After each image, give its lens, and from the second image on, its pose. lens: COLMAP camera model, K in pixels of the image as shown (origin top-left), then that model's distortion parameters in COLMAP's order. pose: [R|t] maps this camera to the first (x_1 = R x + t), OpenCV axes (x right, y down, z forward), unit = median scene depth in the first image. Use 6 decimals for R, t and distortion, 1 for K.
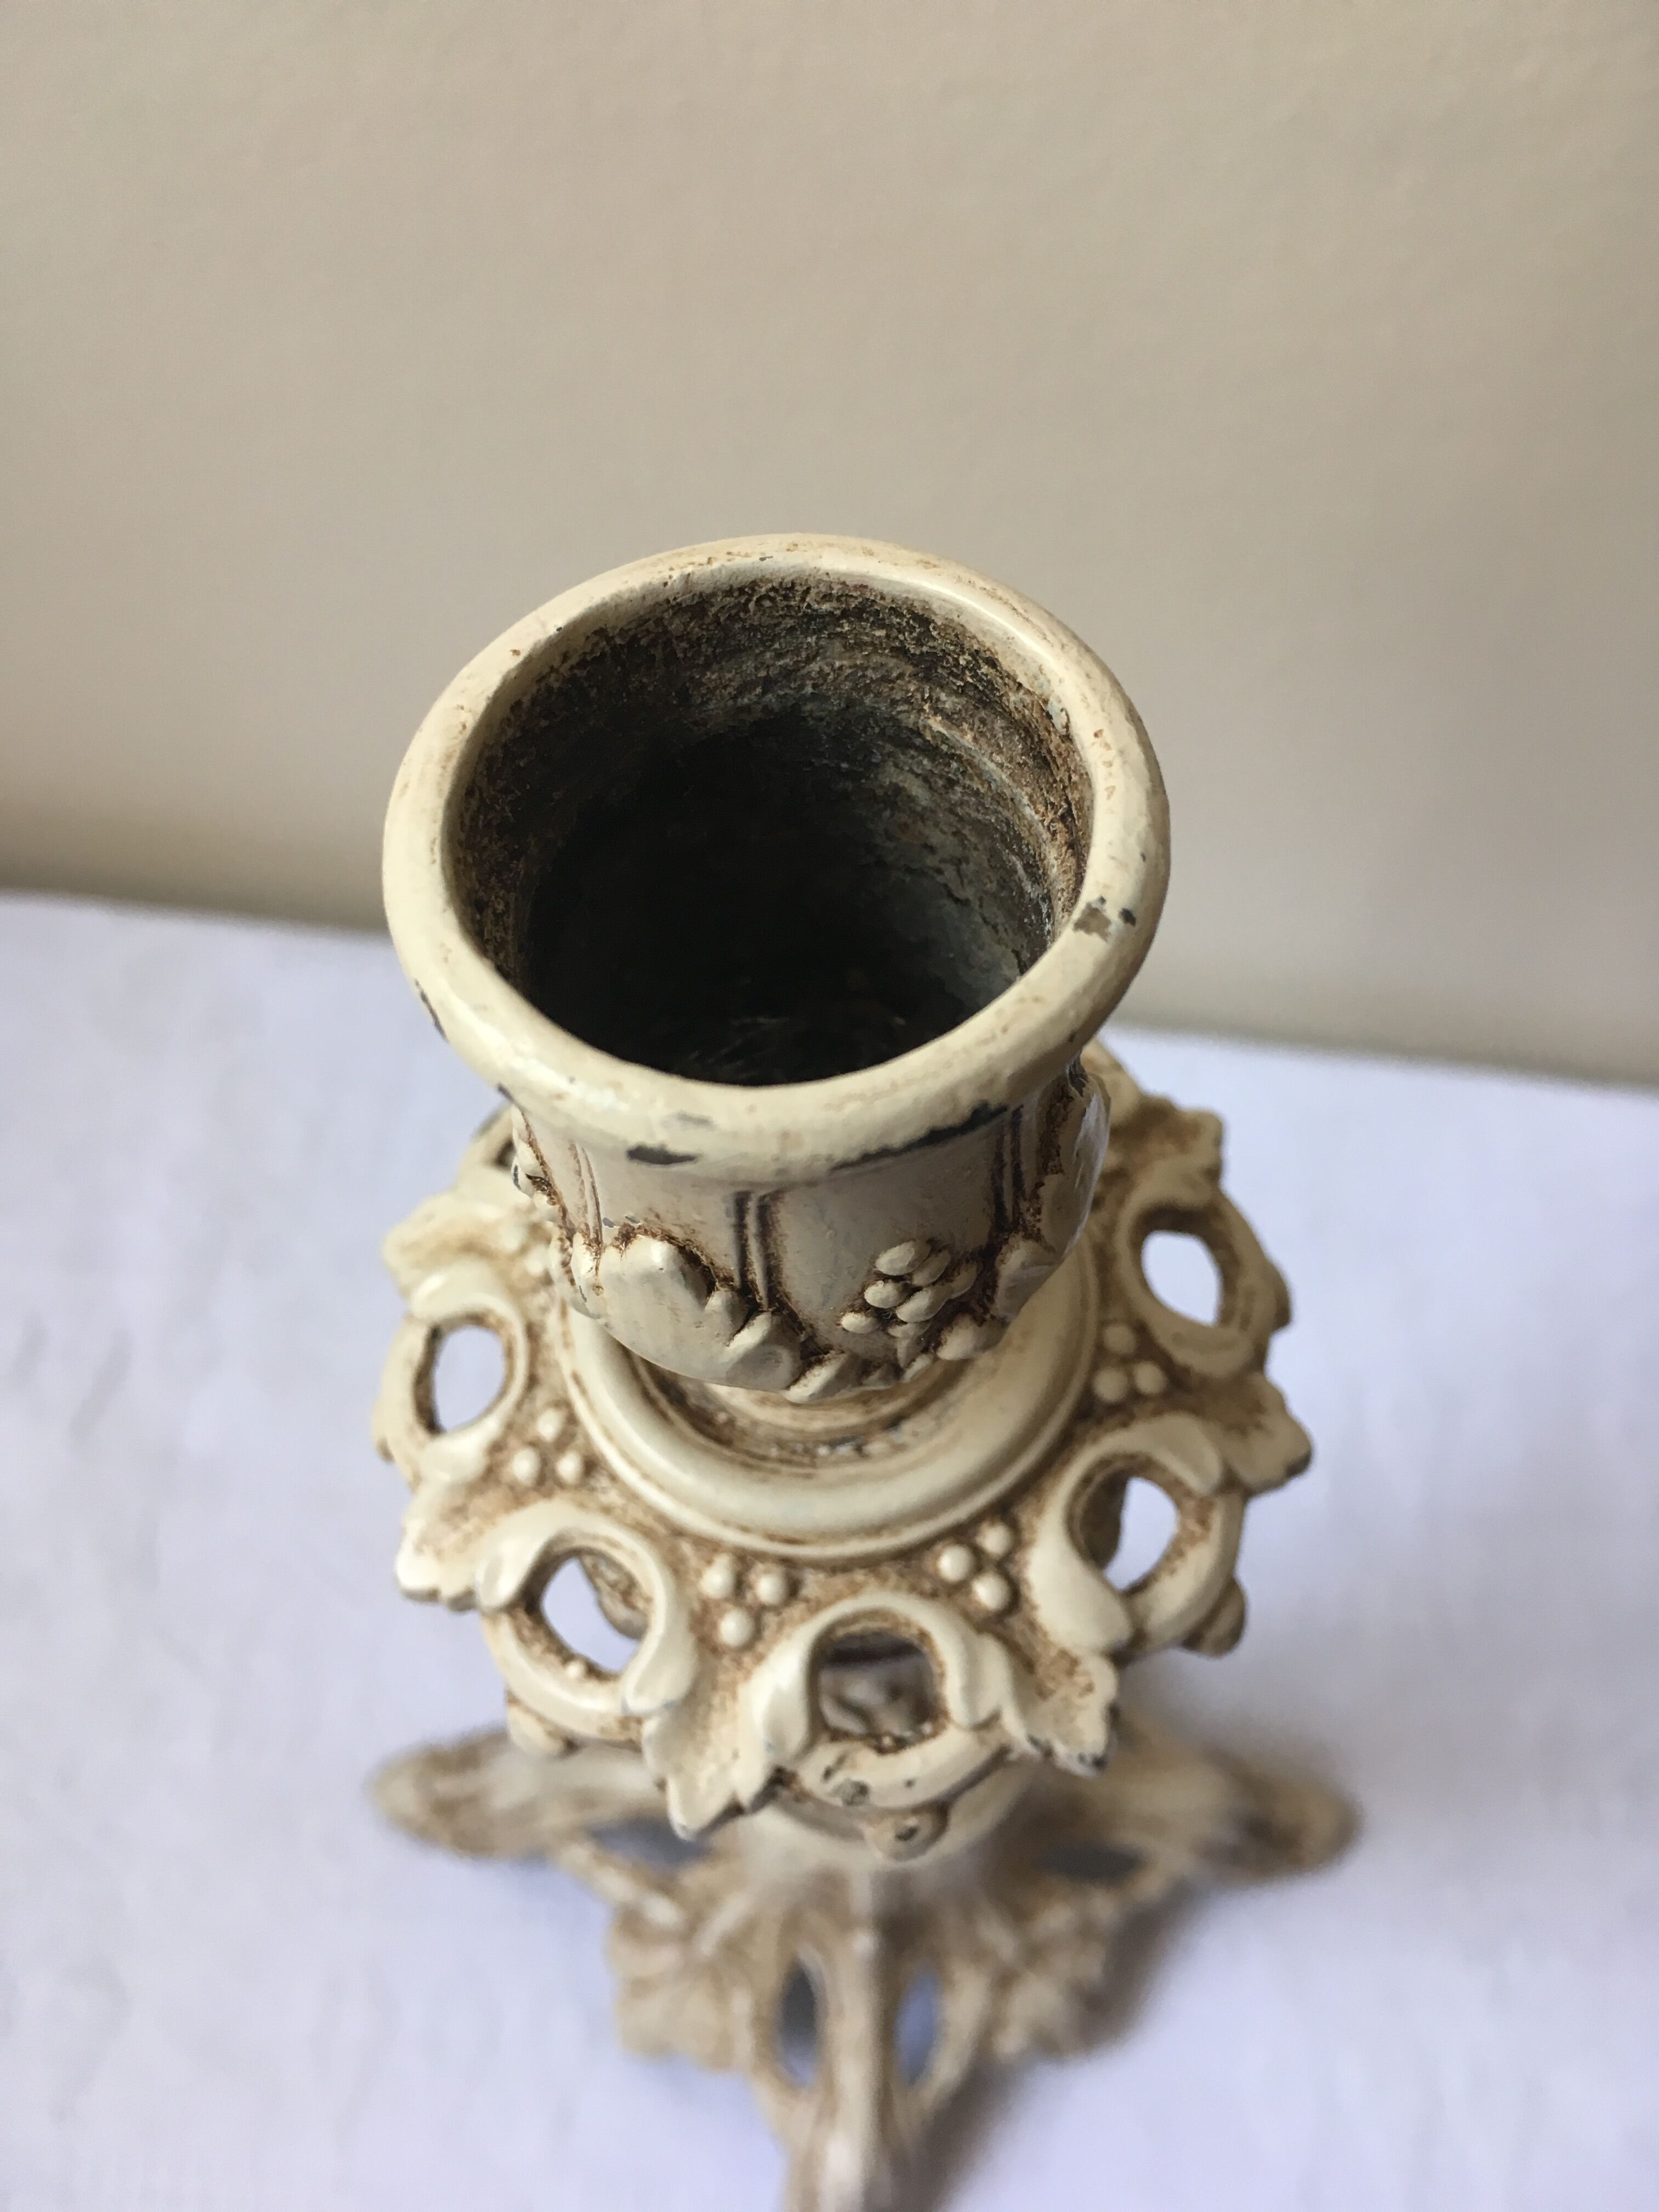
lens RADIAL K [[2072.0, 0, 747.1], [0, 2072.0, 1090.8], [0, 0, 1]] dist [0.024266, -0.012861]
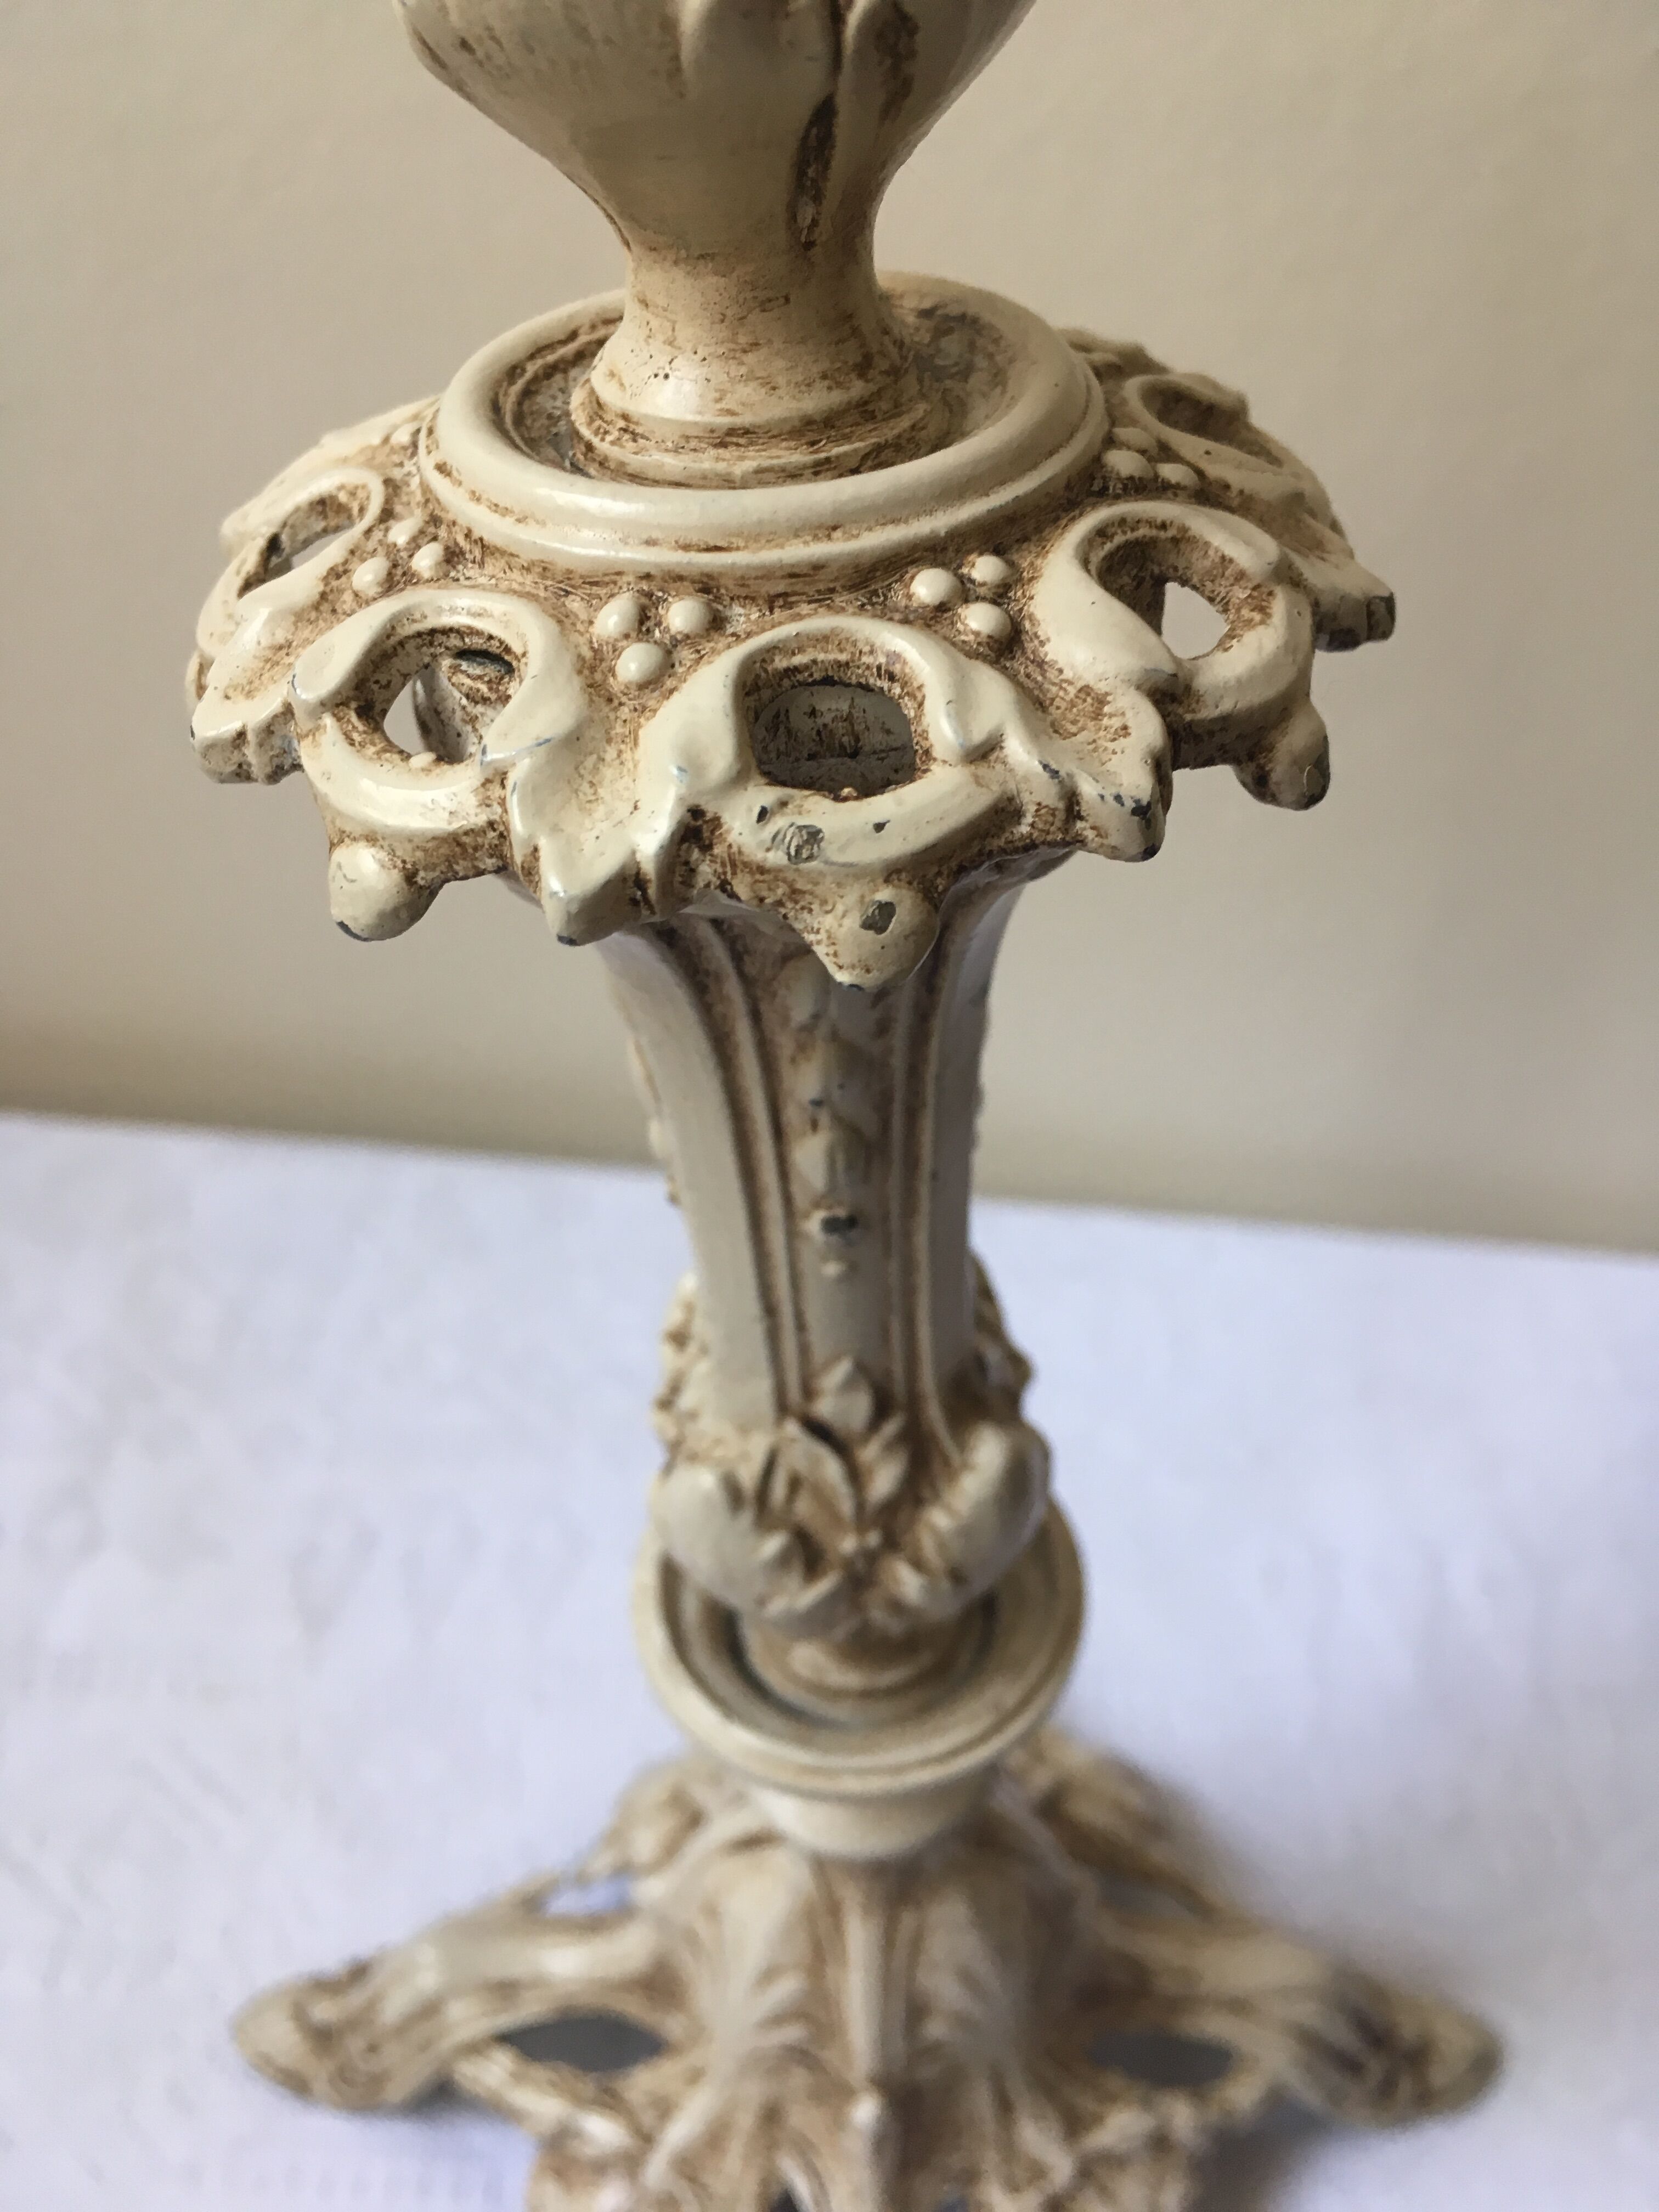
lens RADIAL K [[2072.0, 0, 747.1], [0, 2072.0, 1090.8], [0, 0, 1]] dist [0.024266, -0.012861]
pose [[0.999966, -0.007742, 0.002783, 0.029901], [0.008226, 0.945462, -0.325628, 0.639879], [-0.000110, 0.325640, 0.945494, 0.353568]]
